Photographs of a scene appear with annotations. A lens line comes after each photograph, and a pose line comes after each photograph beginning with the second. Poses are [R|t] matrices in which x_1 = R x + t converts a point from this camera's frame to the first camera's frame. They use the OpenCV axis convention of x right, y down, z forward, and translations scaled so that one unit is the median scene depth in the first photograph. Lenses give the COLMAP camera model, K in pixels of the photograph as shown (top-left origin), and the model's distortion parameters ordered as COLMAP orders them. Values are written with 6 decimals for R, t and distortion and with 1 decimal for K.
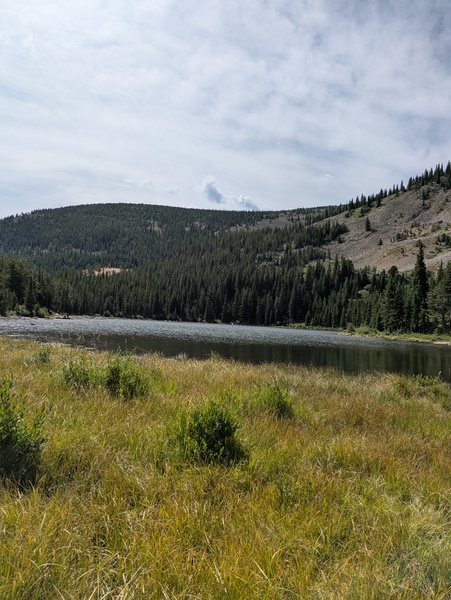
lens RADIAL K [[525.3, 0, 225.5], [0, 525.3, 300.0], [0, 0, 1]] dist [0.046350, -0.001288]
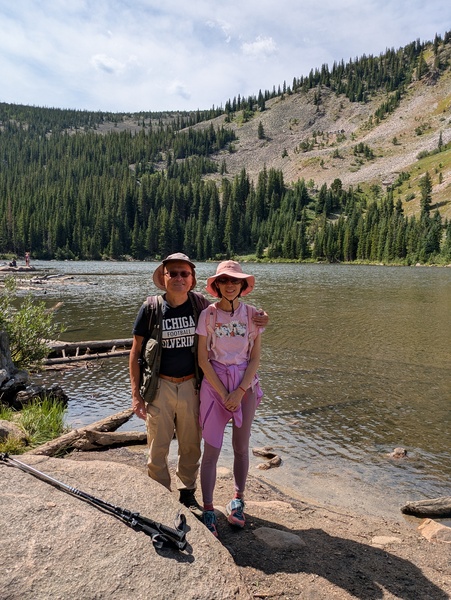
lens RADIAL K [[525.3, 0, 225.5], [0, 525.3, 300.0], [0, 0, 1]] dist [0.046350, -0.001288]
pose [[0.906518, -0.080622, 0.414397, -0.145773], [0.023227, 0.989633, 0.141727, 0.000637], [-0.421528, -0.118853, 0.898993, 0.248317]]
